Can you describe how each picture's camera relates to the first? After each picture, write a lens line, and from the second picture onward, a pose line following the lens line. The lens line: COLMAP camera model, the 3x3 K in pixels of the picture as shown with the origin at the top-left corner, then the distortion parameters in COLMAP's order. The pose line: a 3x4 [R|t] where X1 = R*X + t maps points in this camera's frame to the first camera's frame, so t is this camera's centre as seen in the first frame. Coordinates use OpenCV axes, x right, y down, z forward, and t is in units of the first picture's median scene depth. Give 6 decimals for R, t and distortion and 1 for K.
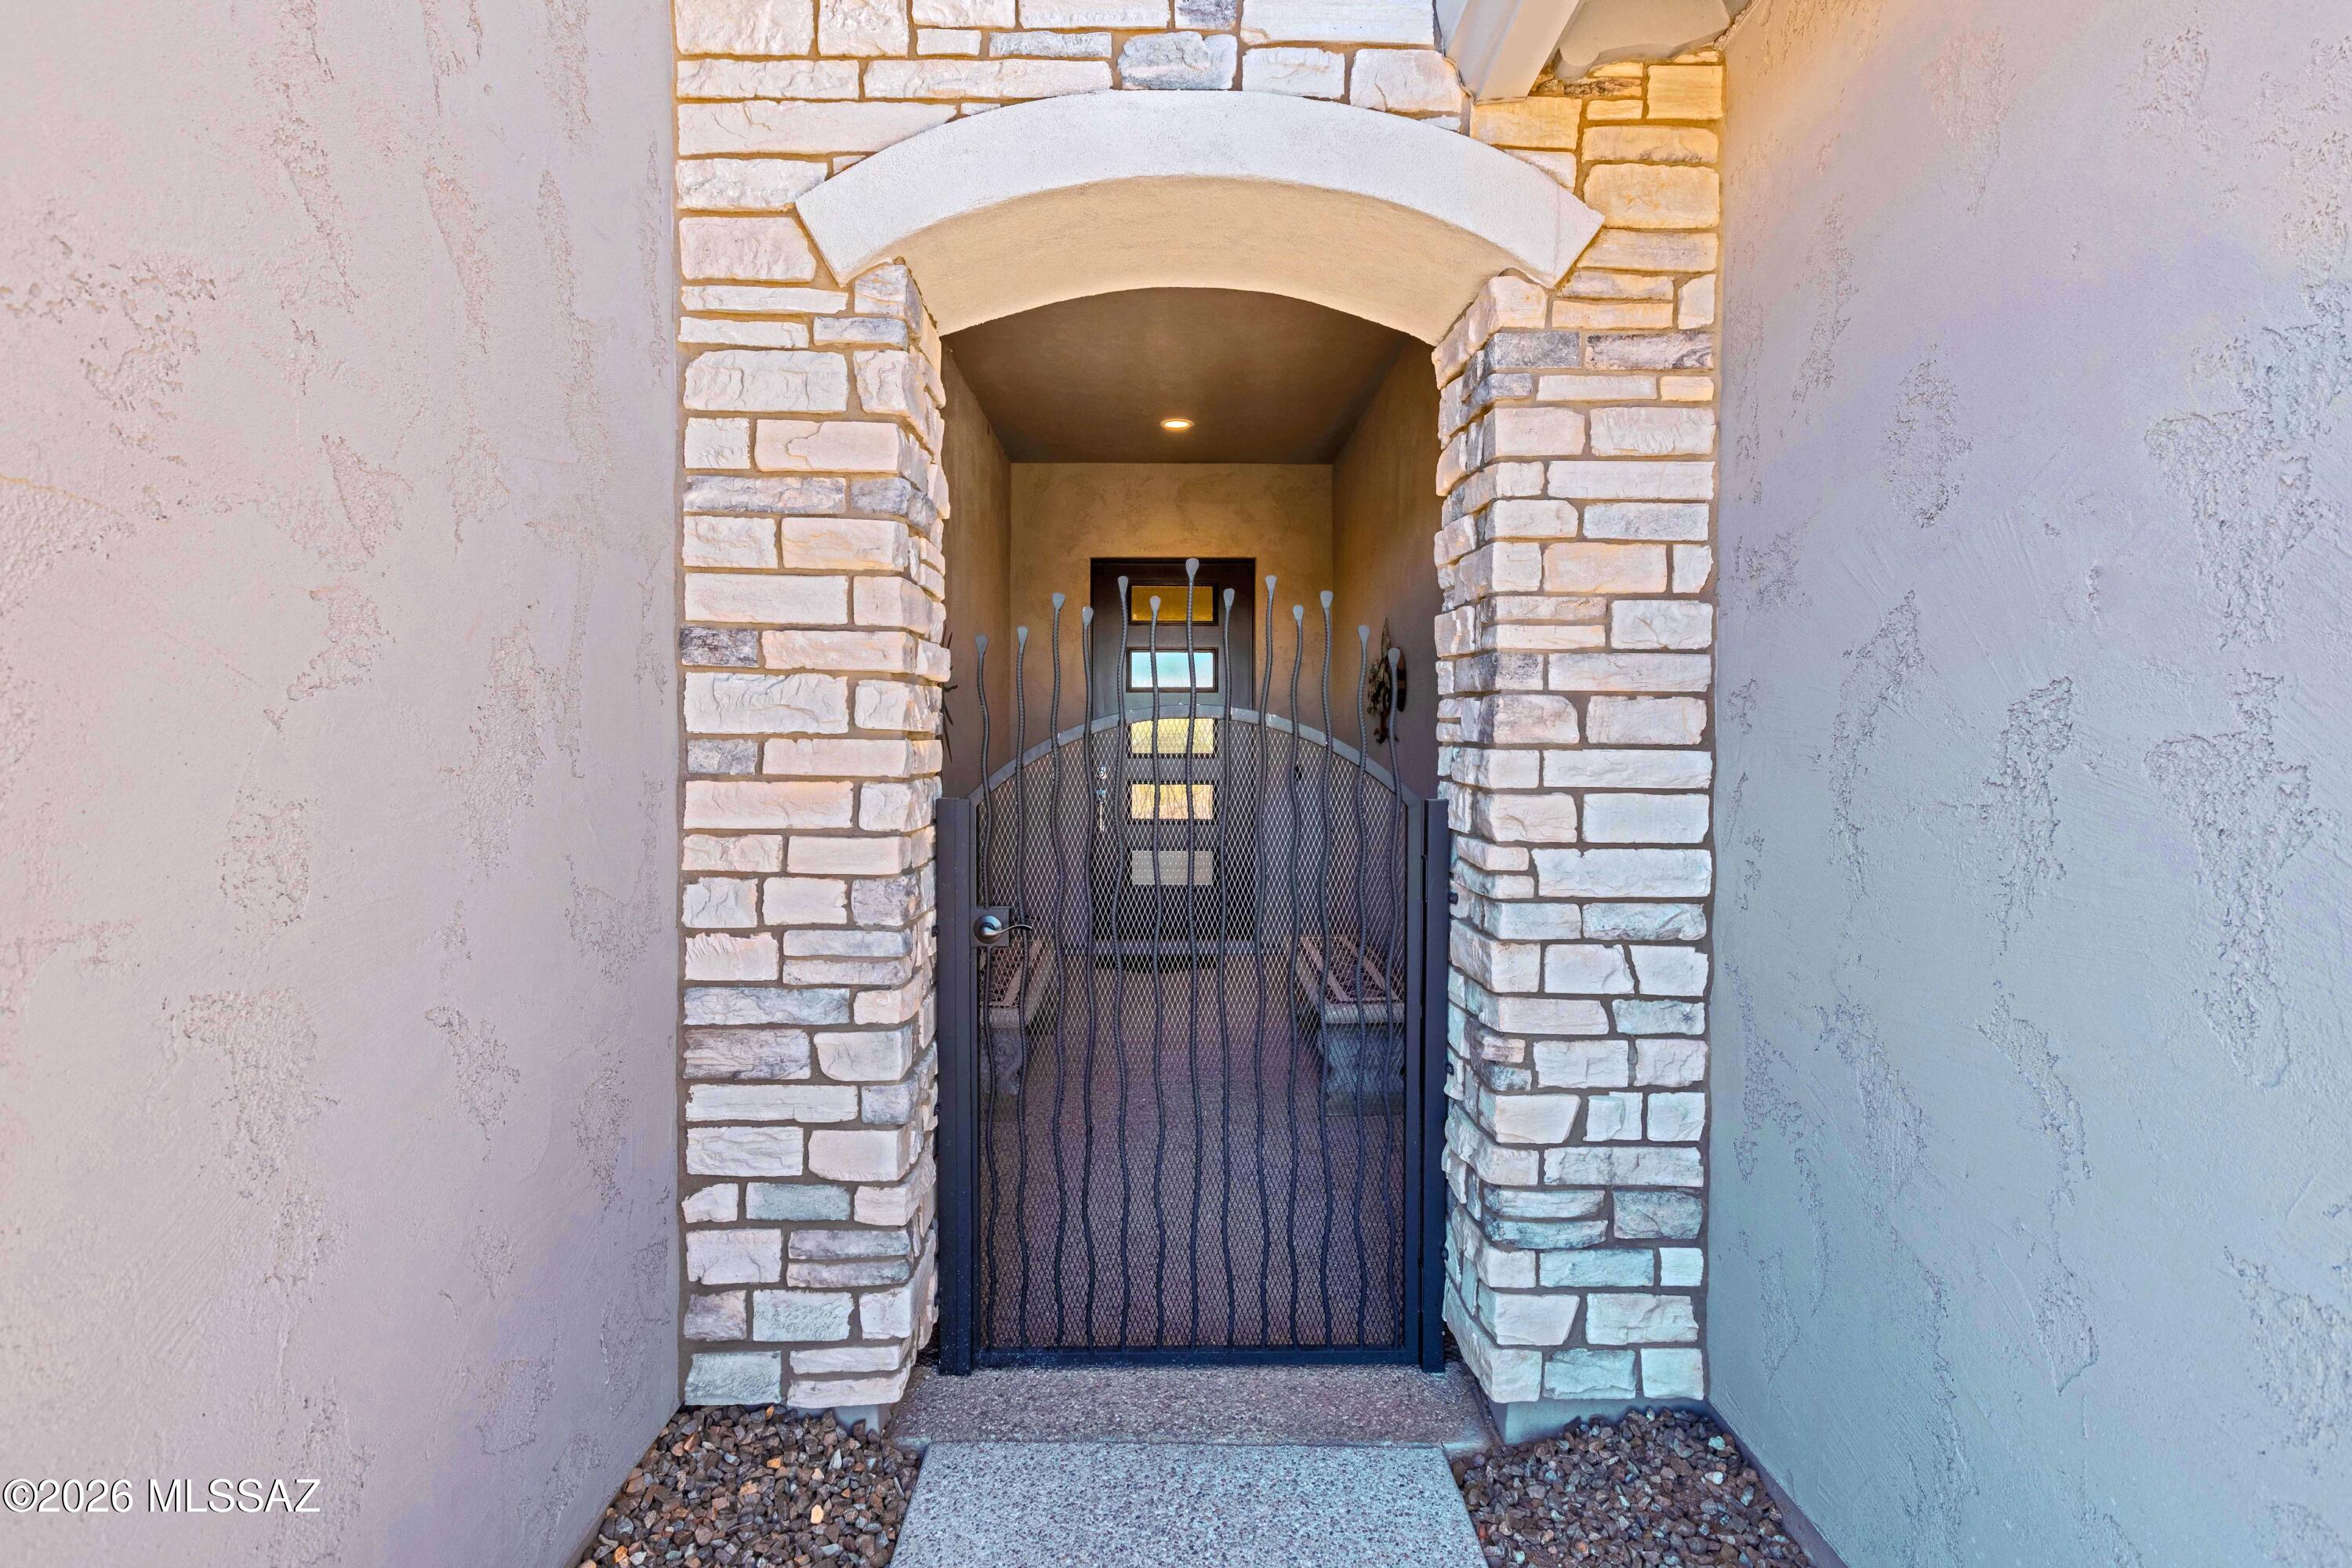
lens RADIAL K [[1084.3, 0, 1175.4], [0, 1084.3, 781.2], [0, 0, 1]] dist [0.006078, 0.000774]
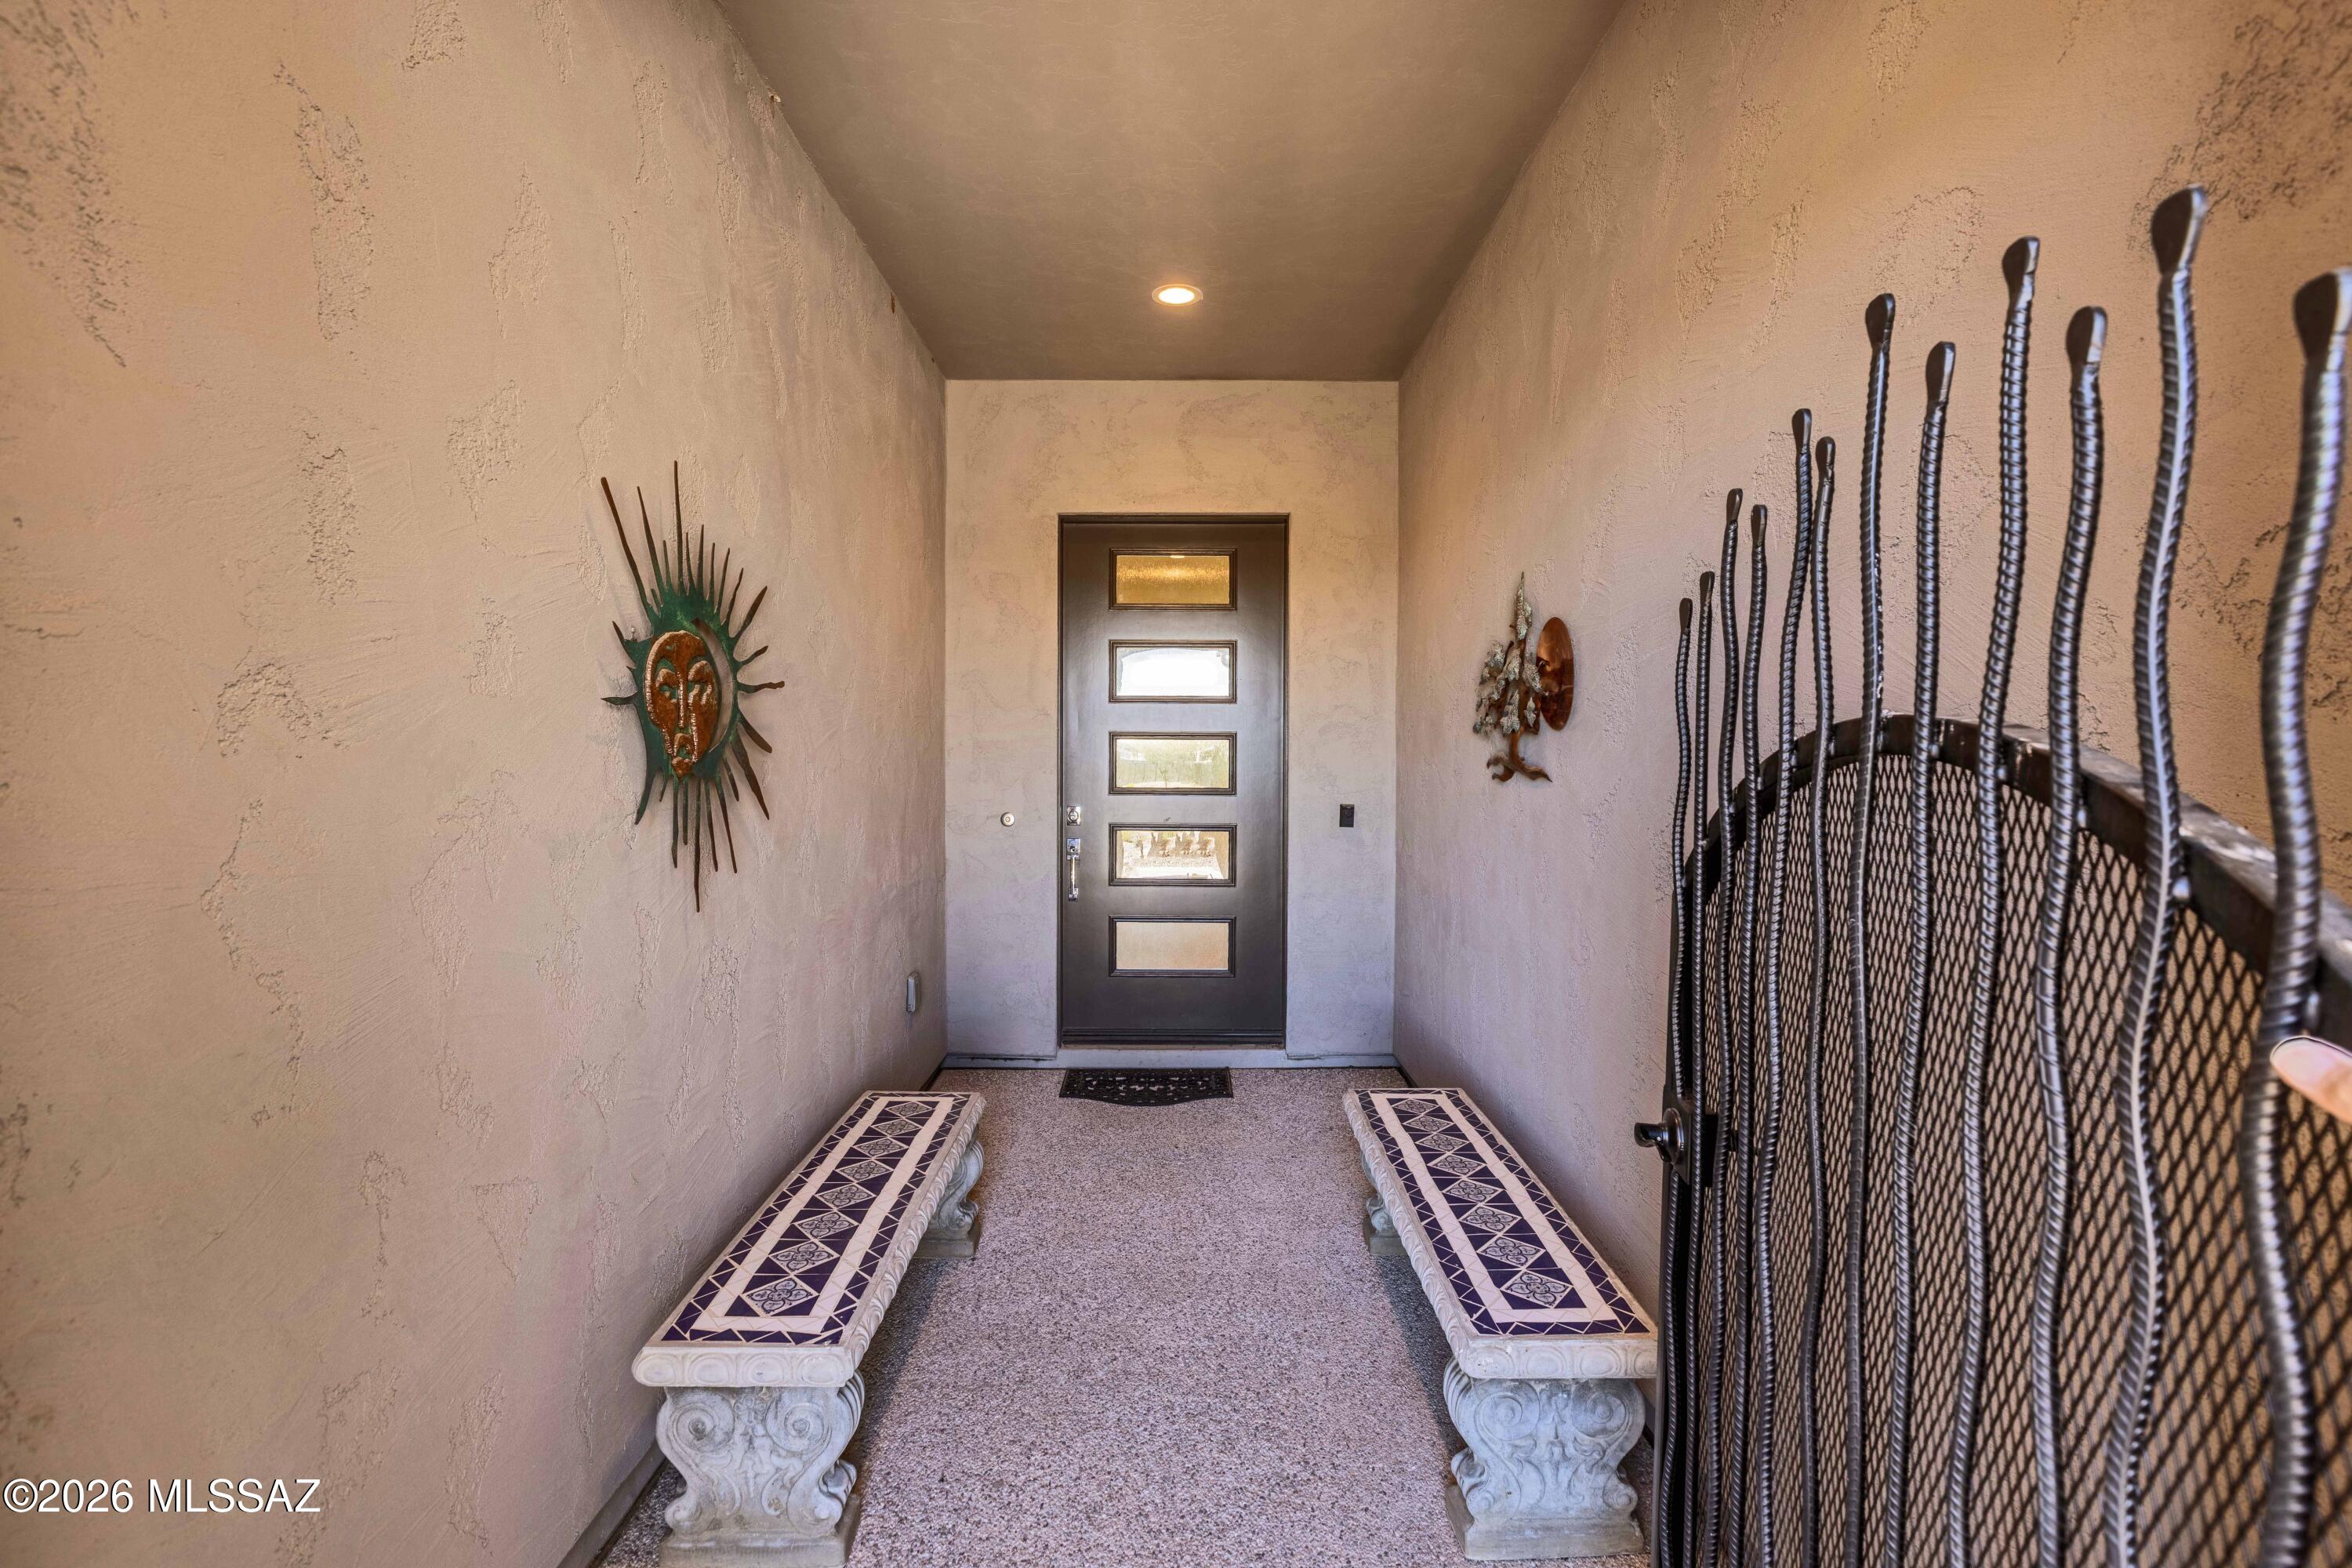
lens RADIAL K [[1084.3, 0, 1174.8], [0, 1084.3, 779.8], [0, 0, 1]] dist [0.006078, 0.000774]
pose [[0.999915, 0.001906, -0.012903, 0.007692], [-0.002152, 0.999816, -0.019071, -0.017853], [0.012865, 0.019097, 0.999735, 0.294043]]
